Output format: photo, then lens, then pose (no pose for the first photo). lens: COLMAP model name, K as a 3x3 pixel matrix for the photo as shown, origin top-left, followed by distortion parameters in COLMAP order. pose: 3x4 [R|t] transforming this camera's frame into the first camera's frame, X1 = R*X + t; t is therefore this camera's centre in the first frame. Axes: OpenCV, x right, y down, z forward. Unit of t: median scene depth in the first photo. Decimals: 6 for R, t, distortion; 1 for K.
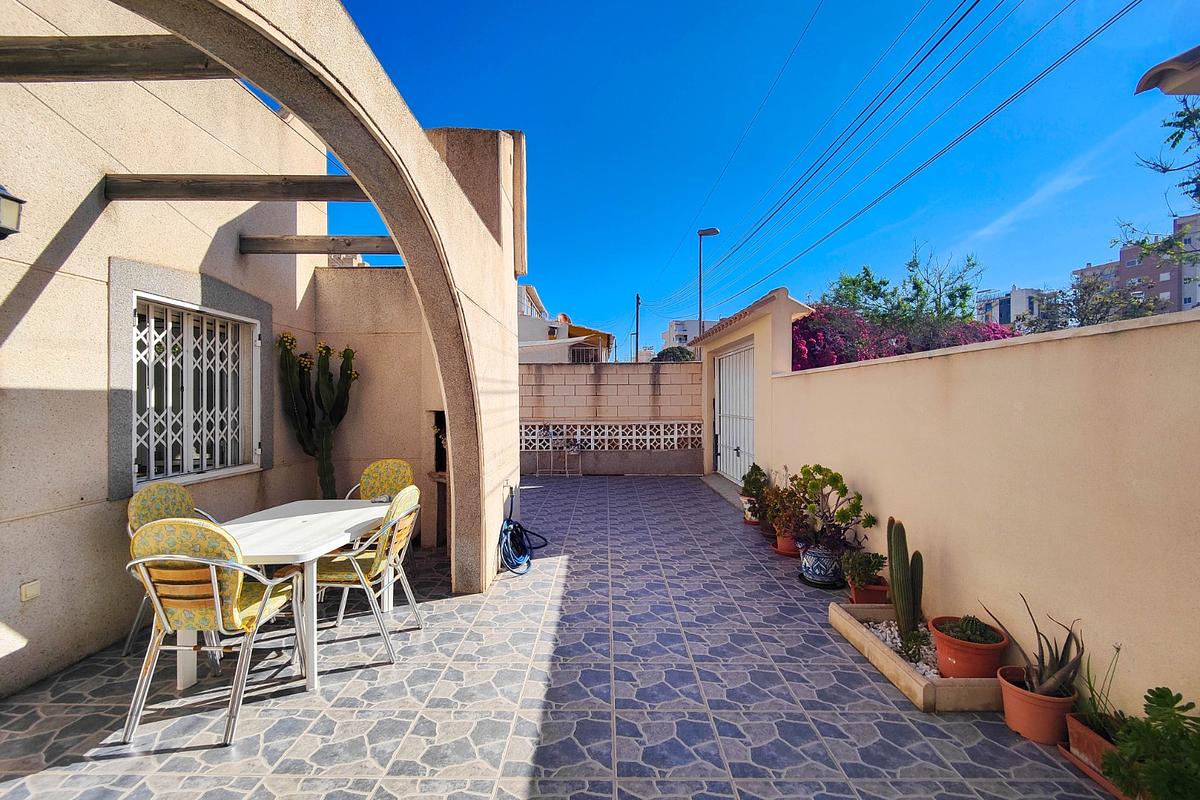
lens RADIAL K [[526.2, 0, 606.0], [0, 526.2, 403.4], [0, 0, 1]] dist [0.025244, -0.021300]
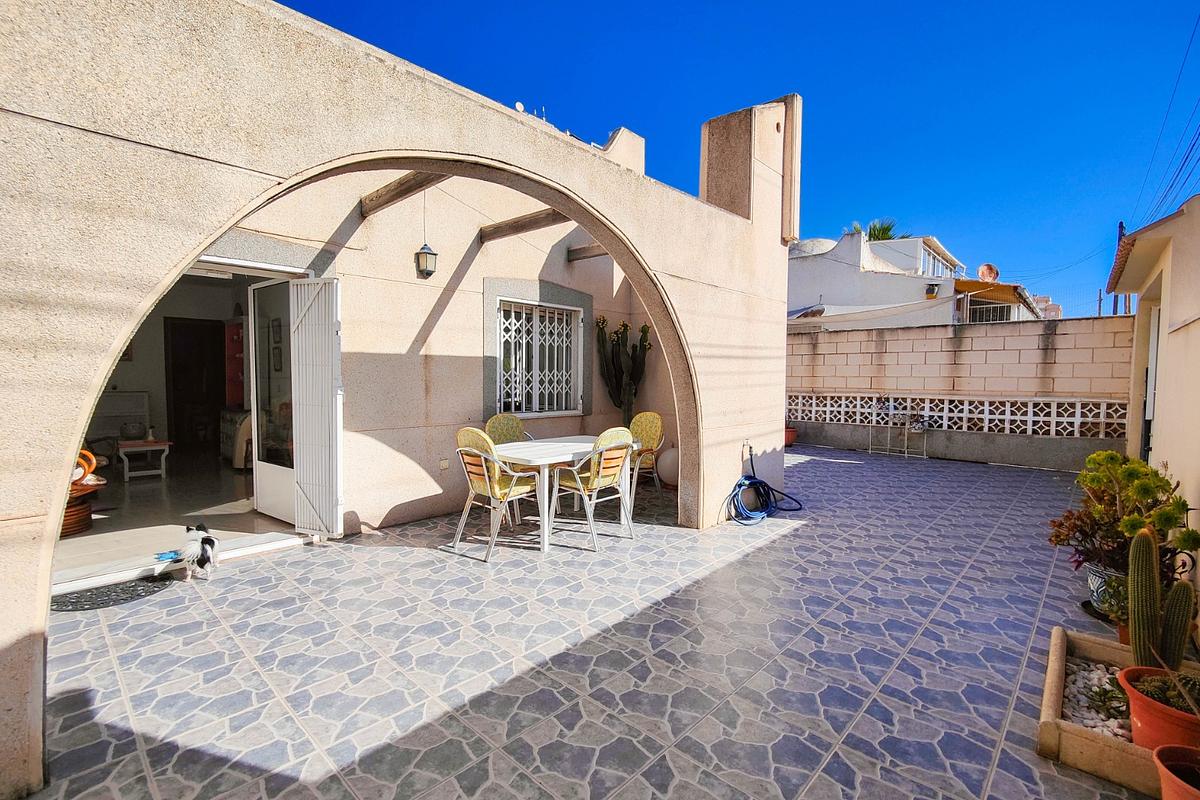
lens RADIAL K [[540.0, 0, 608.7], [0, 540.0, 404.9], [0, 0, 1]] dist [0.030763, -0.023869]
pose [[0.733218, 0.047515, -0.678331, 0.466213], [-0.012747, 0.998341, 0.056152, 0.021760], [0.679874, -0.032525, 0.732607, -0.001800]]
